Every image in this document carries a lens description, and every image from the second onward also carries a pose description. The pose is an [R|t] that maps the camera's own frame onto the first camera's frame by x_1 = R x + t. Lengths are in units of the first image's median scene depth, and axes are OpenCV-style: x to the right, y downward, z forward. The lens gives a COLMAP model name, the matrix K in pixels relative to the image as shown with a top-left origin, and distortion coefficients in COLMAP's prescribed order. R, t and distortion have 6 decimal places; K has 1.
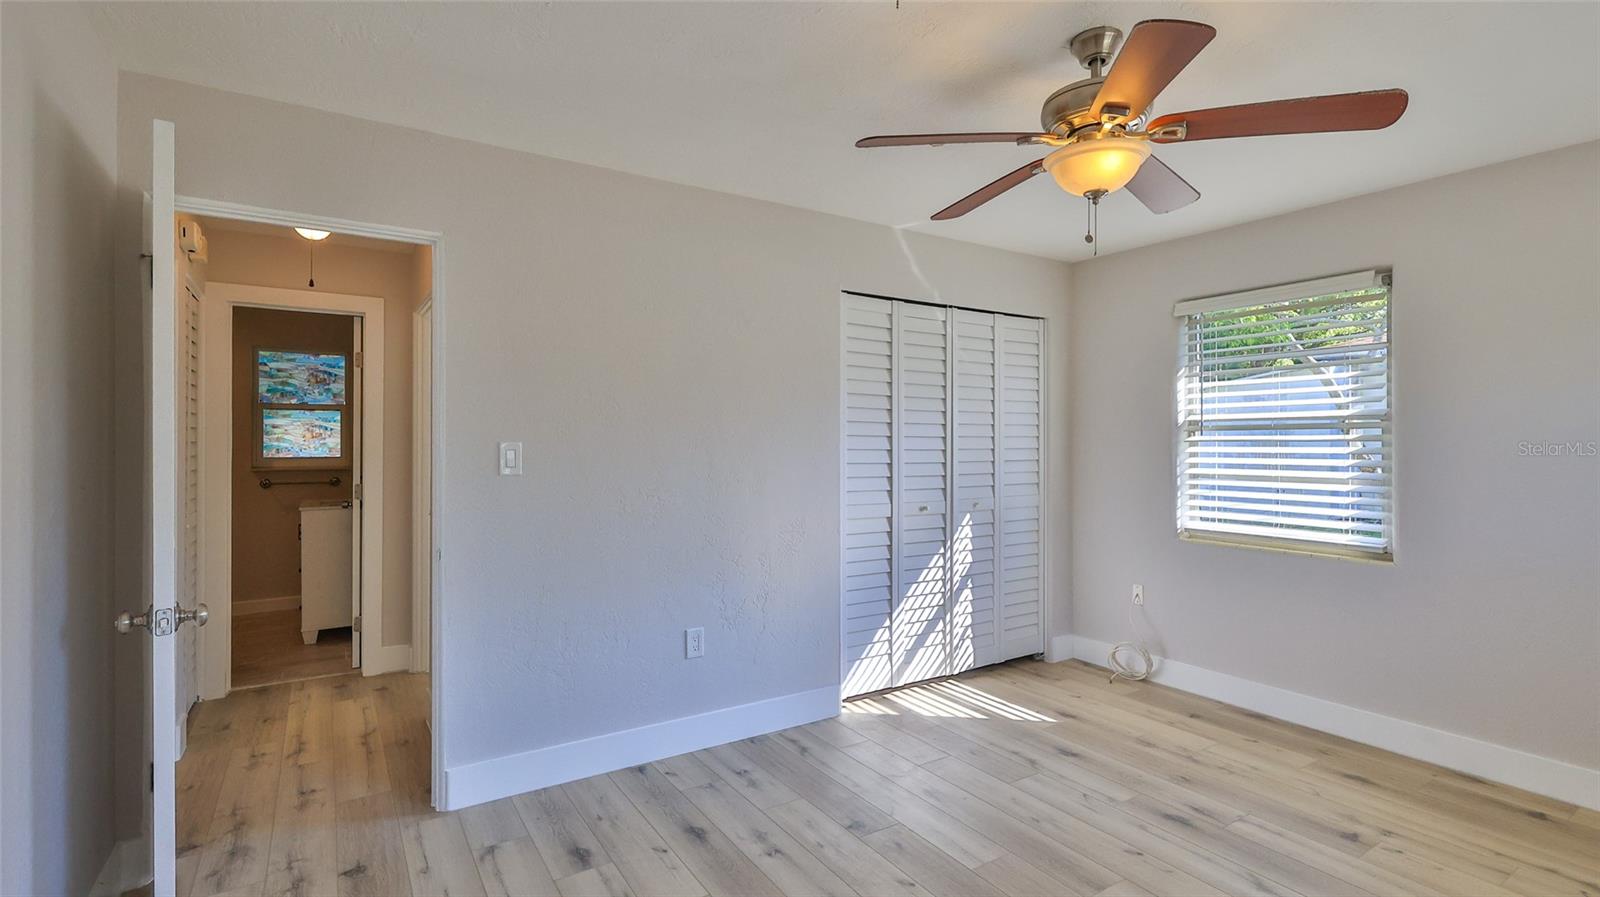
lens RADIAL K [[707.4, 0, 791.9], [0, 707.4, 438.6], [0, 0, 1]] dist [-0.000942, -0.000373]
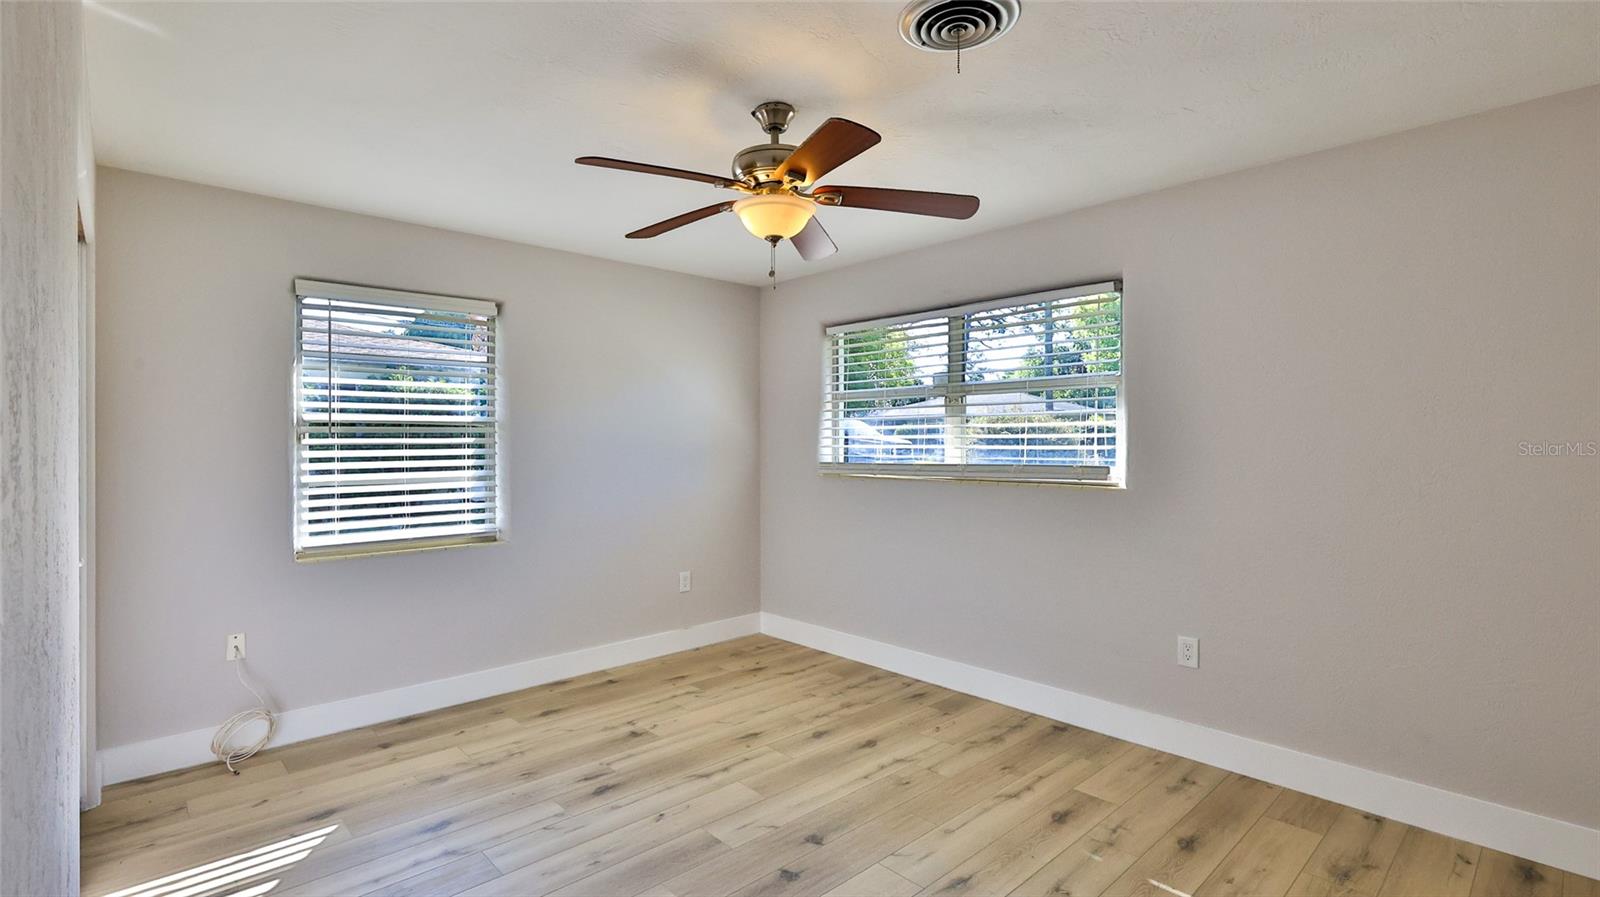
lens RADIAL K [[707.4, 0, 791.9], [0, 707.4, 438.6], [0, 0, 1]] dist [-0.000942, -0.000373]
pose [[-0.148715, 0.003517, 0.988874, -0.482673], [-0.001022, 0.999993, -0.003710, -0.001202], [-0.988880, -0.001563, -0.148710, 0.723691]]
